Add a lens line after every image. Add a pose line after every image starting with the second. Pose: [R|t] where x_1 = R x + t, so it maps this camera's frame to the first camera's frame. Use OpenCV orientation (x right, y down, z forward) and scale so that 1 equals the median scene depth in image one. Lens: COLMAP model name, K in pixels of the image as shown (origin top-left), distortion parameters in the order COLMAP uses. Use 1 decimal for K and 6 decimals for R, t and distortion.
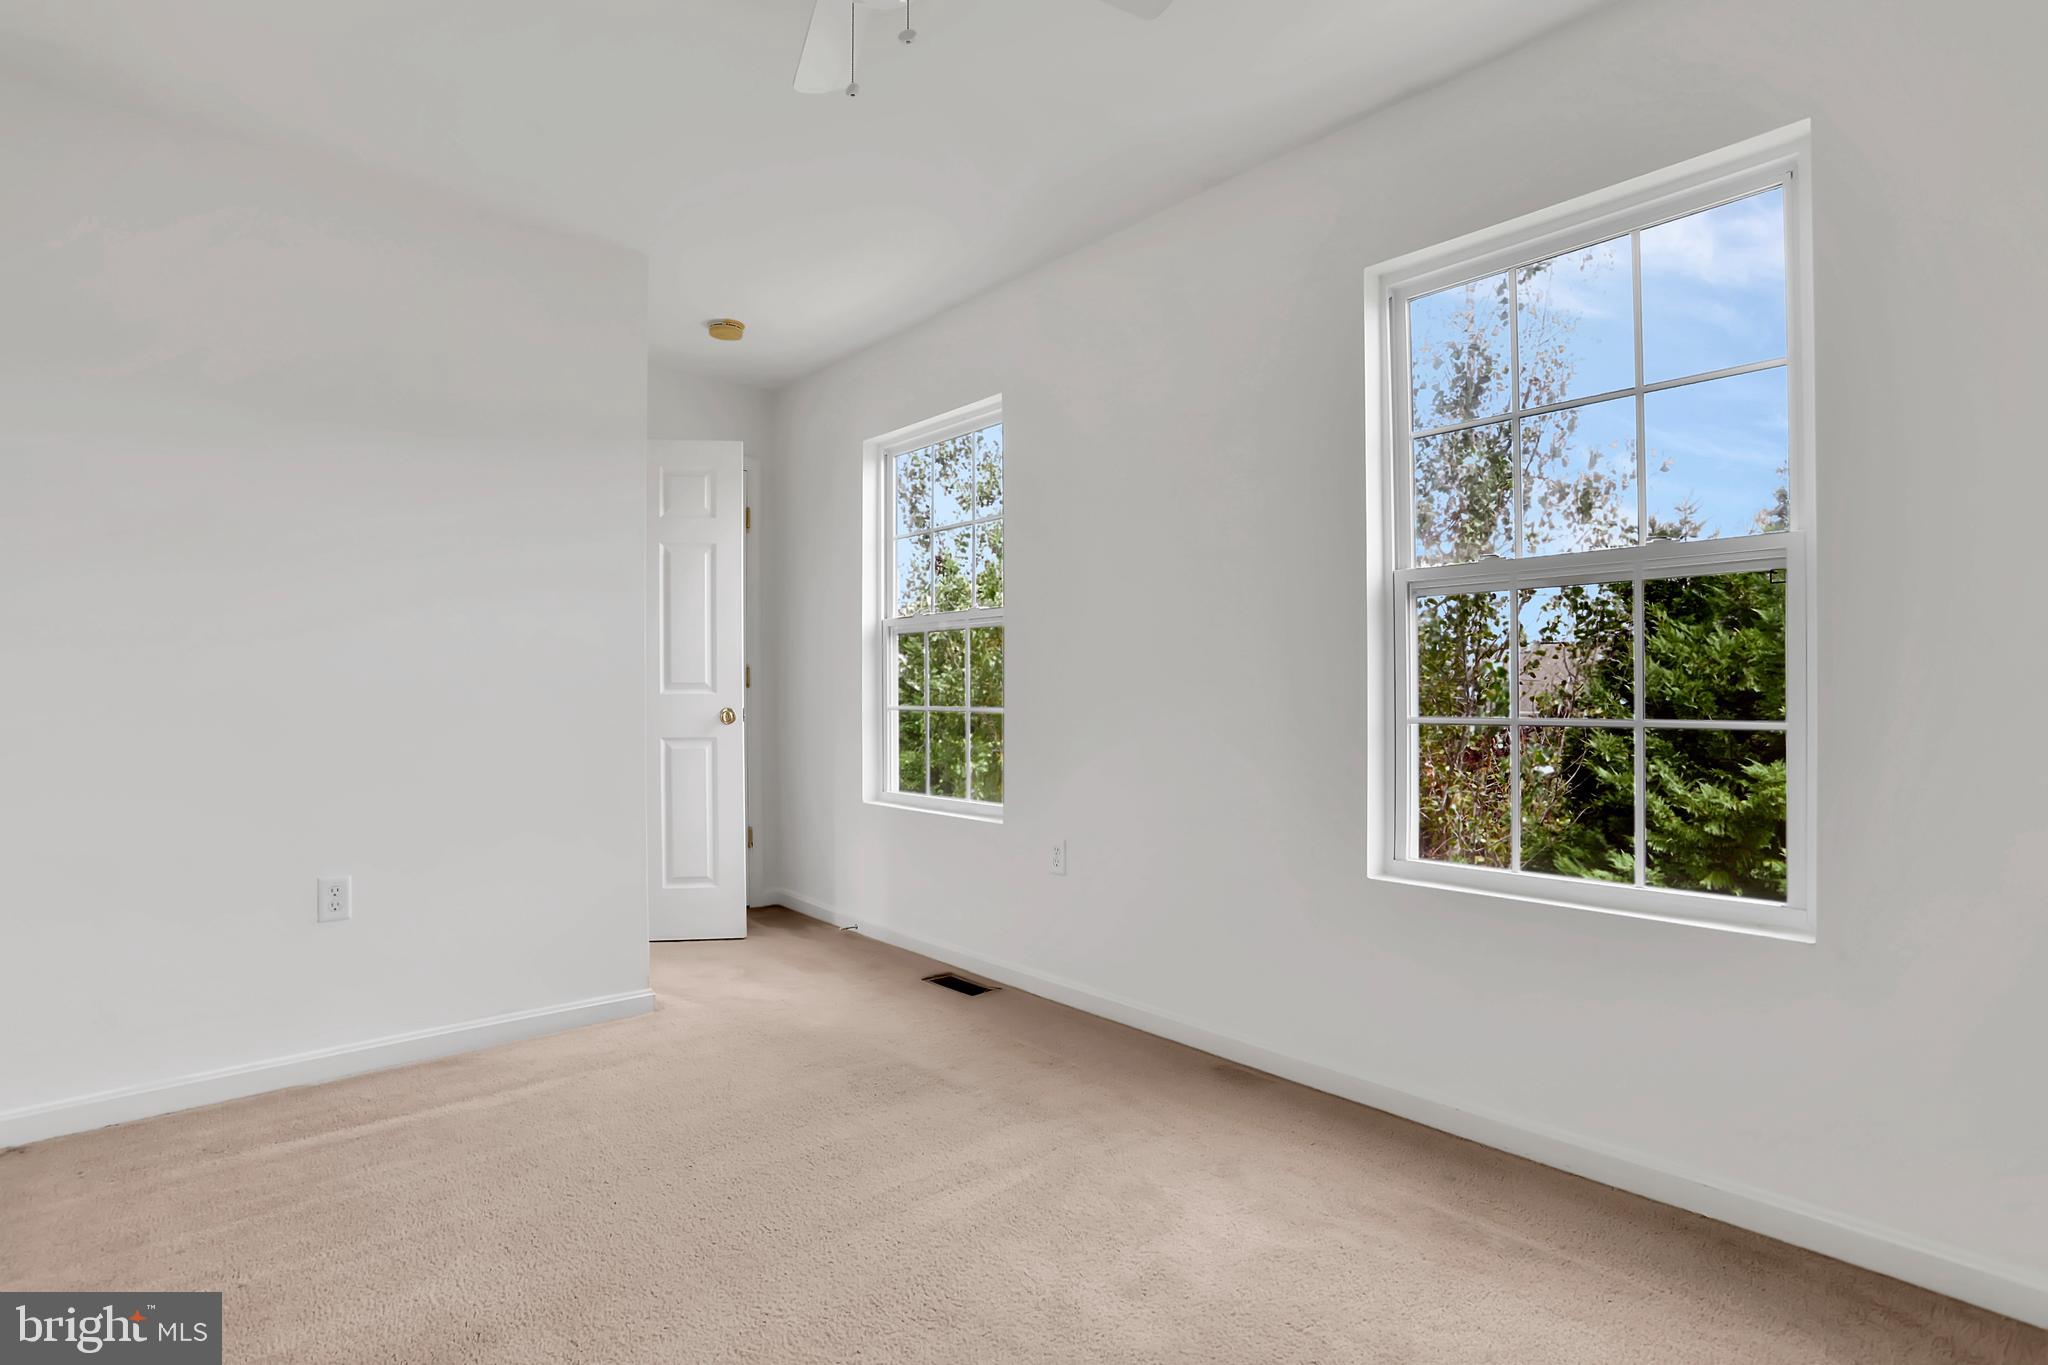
lens RADIAL K [[1017.2, 0, 999.6], [0, 1017.2, 663.5], [0, 0, 1]] dist [-0.075397, 0.036228]
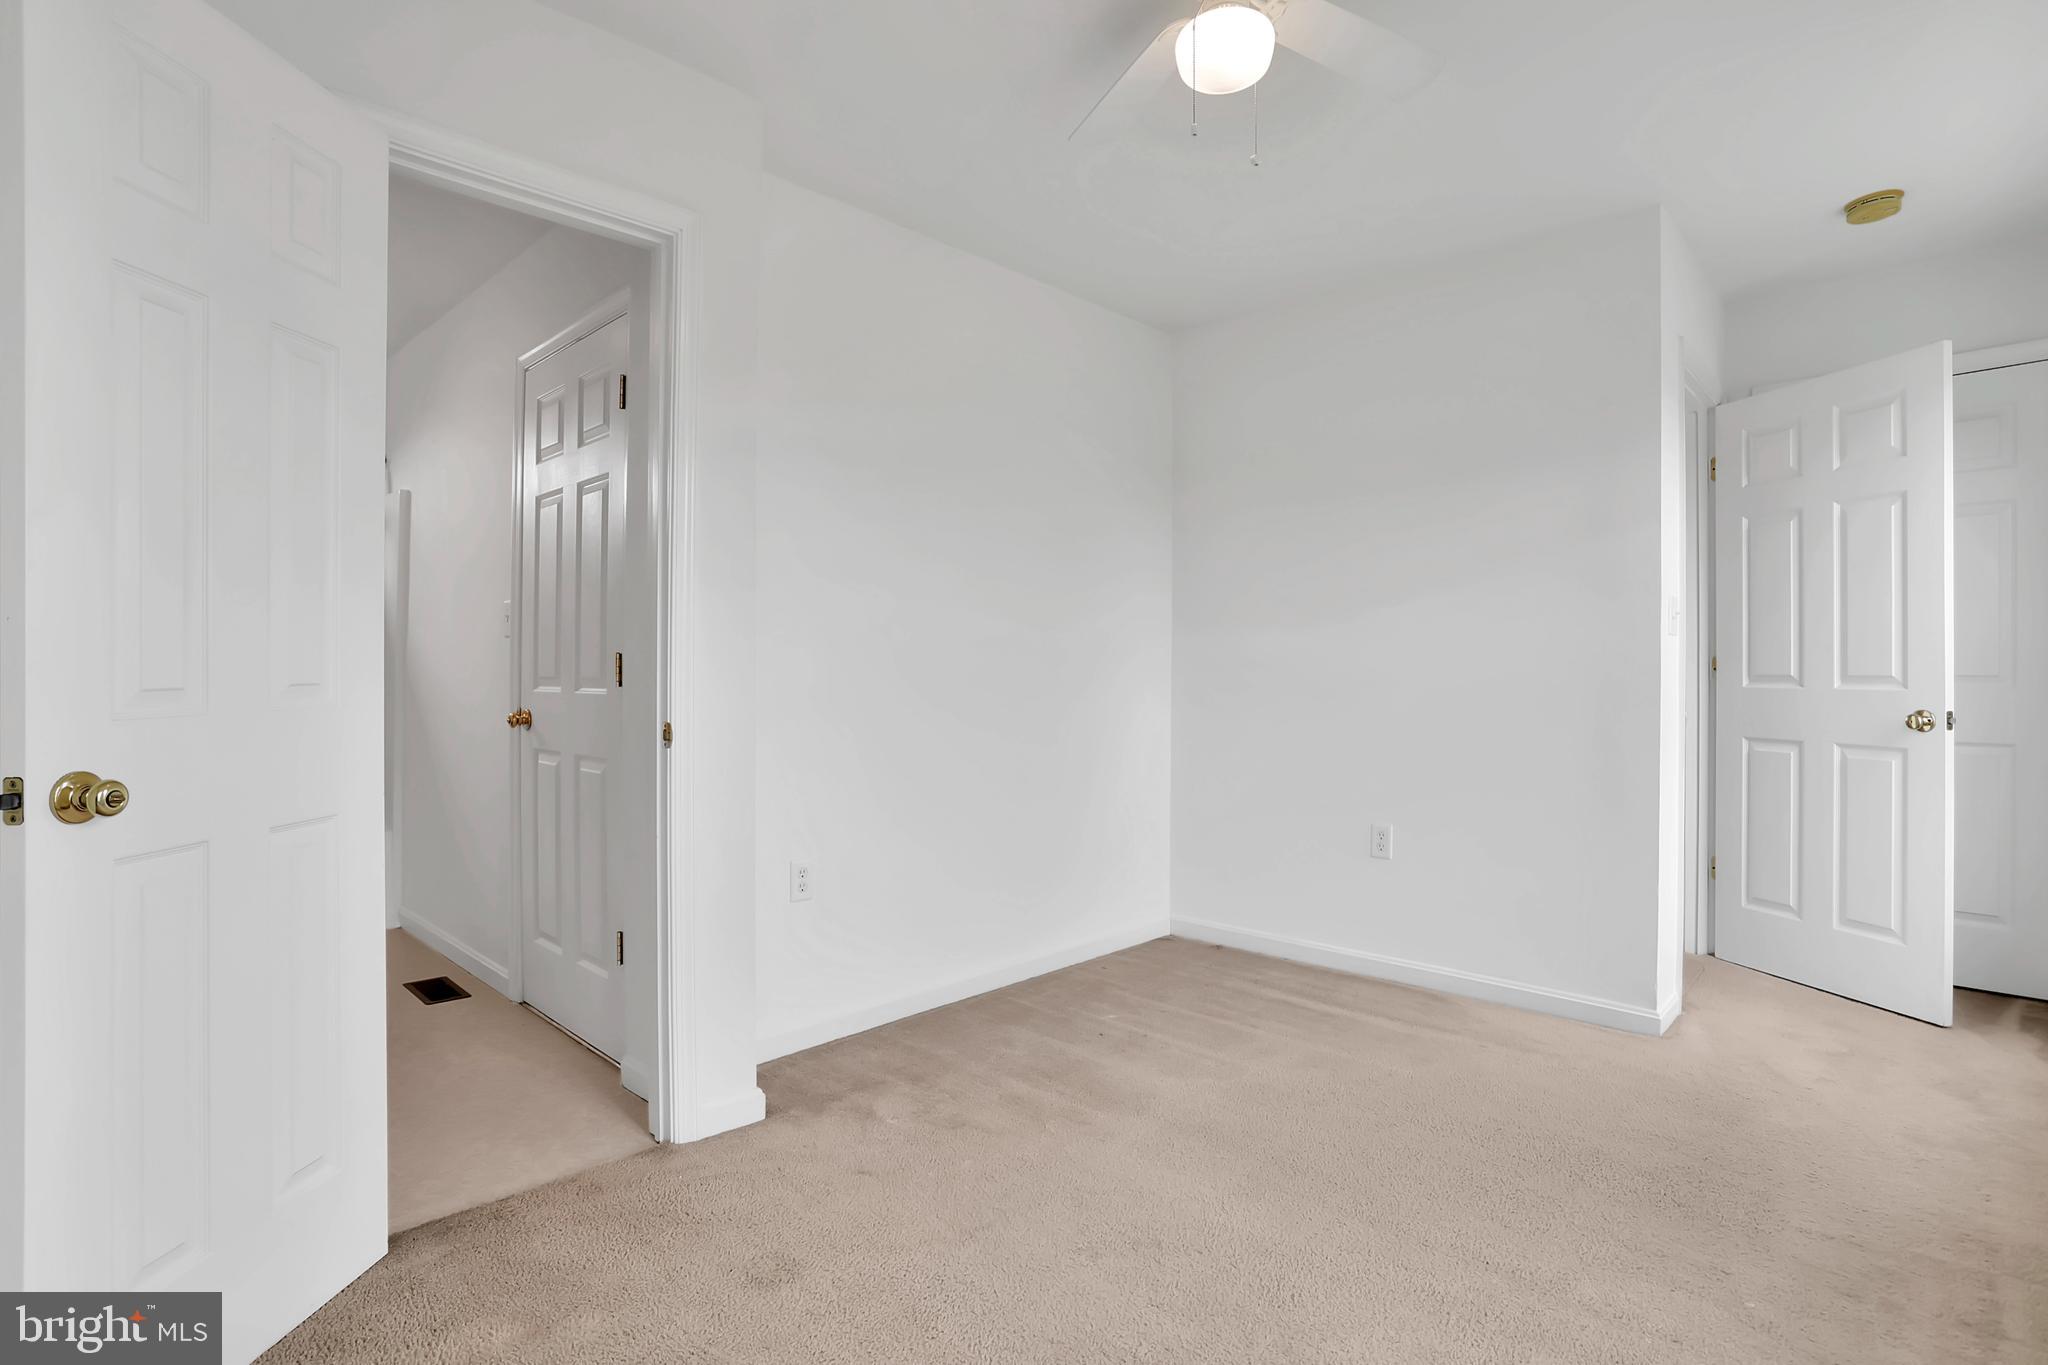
lens RADIAL K [[1027.5, 0, 1009.9], [0, 1027.5, 688.3], [0, 0, 1]] dist [-0.069718, 0.034577]
pose [[0.090036, 0.023789, -0.995654, 0.462602], [0.017224, 0.999528, 0.025439, -0.002109], [0.995790, -0.019440, 0.089584, 0.313043]]
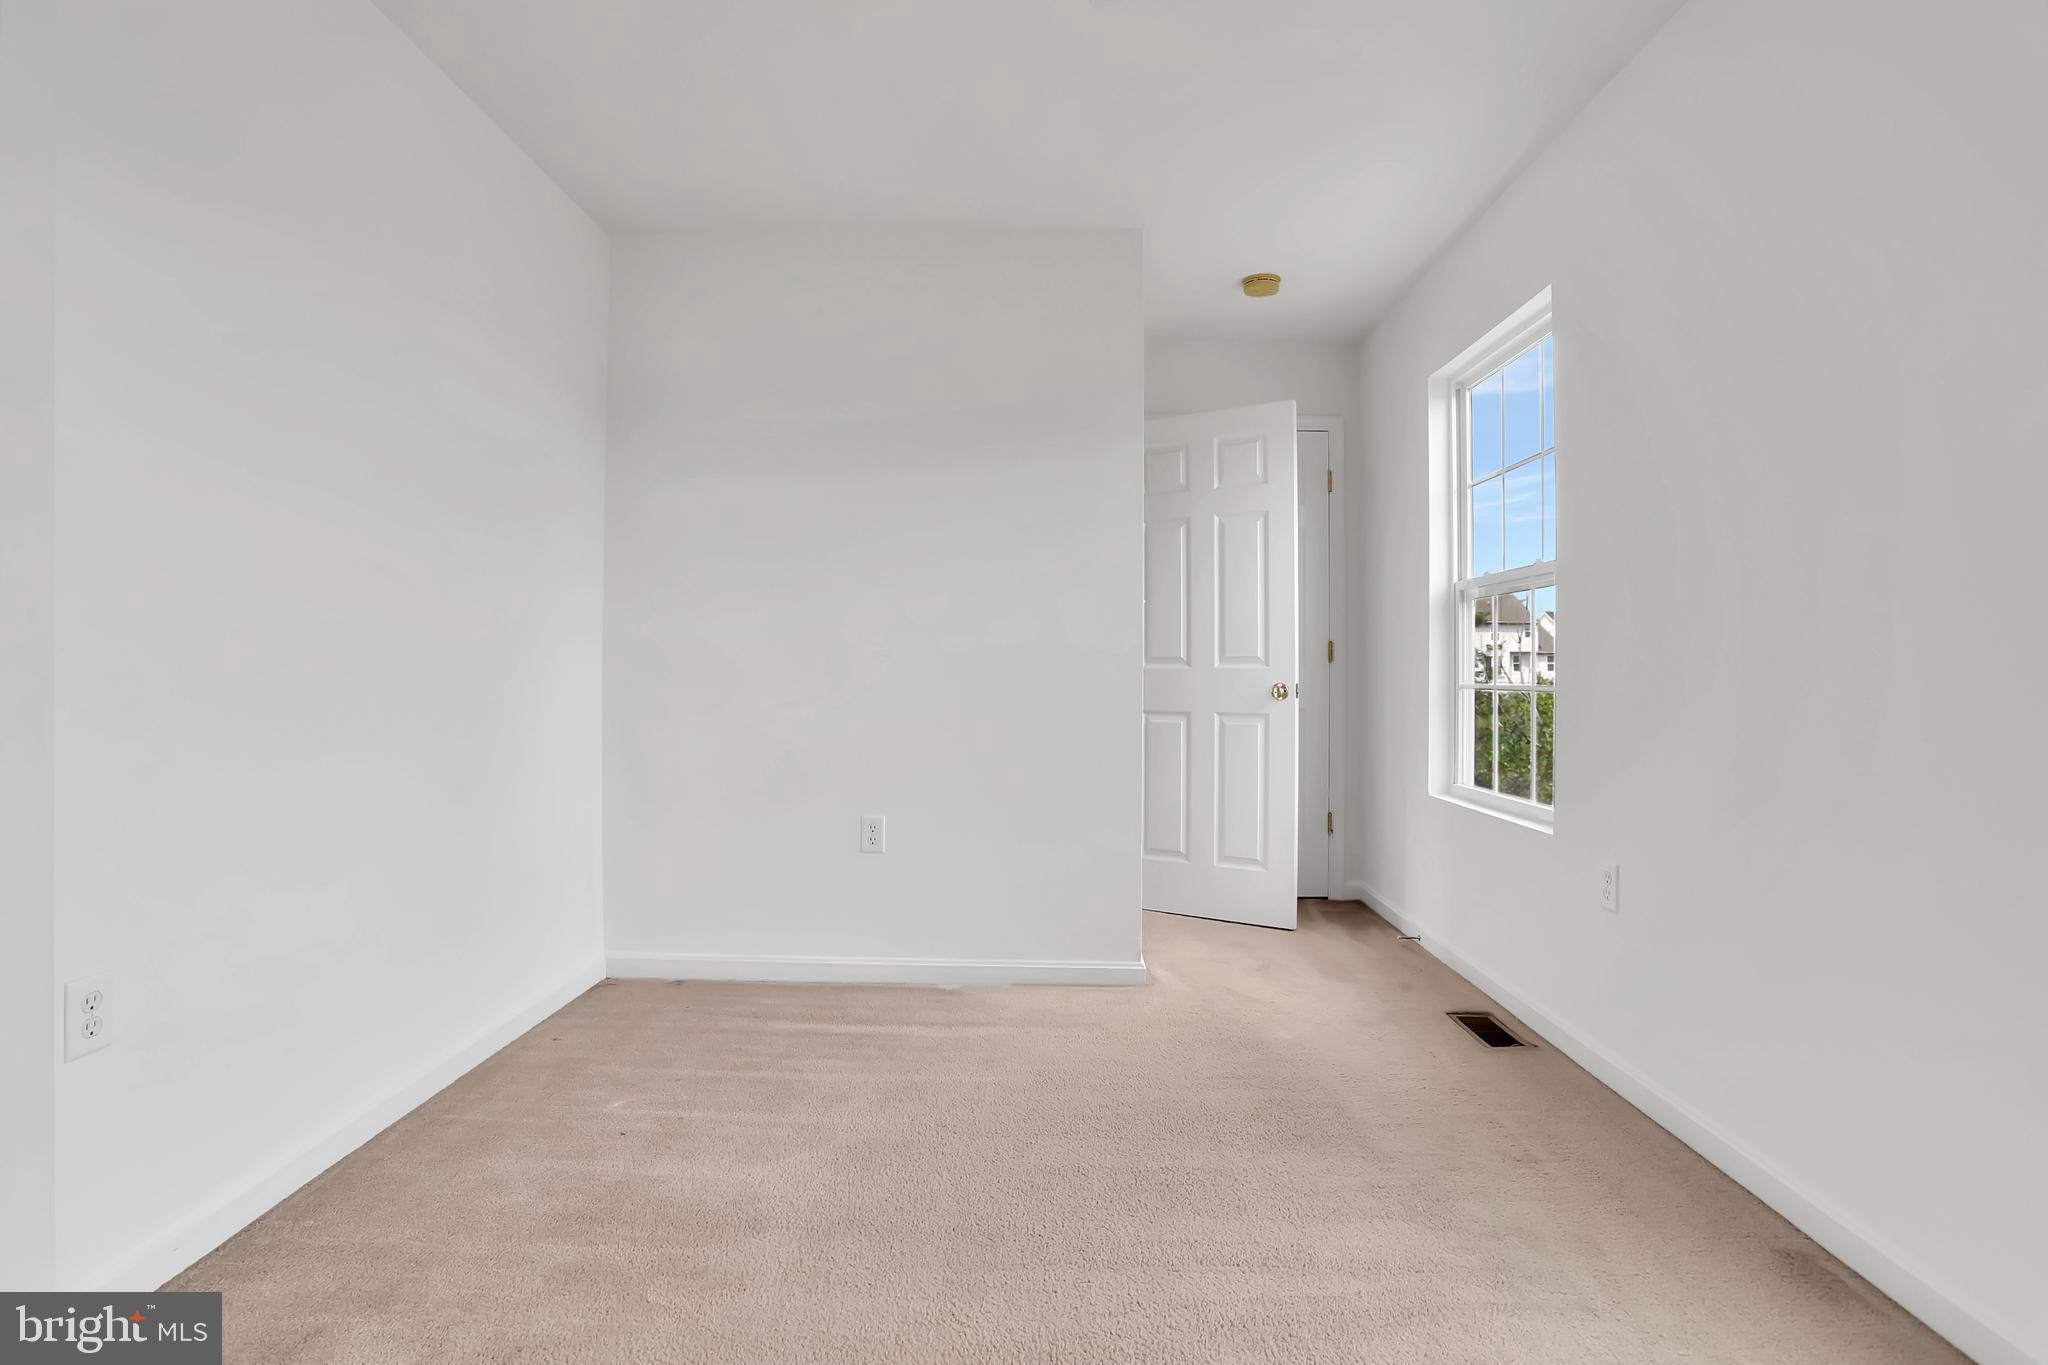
lens RADIAL K [[1006.9, 0, 1021.0], [0, 1006.9, 643.0], [0, 0, 1]] dist [-0.070222, 0.030029]
pose [[0.737693, -0.011120, -0.675045, 0.219784], [0.009346, 0.999937, -0.006260, 0.012026], [0.675072, -0.001691, 0.737750, 0.173838]]
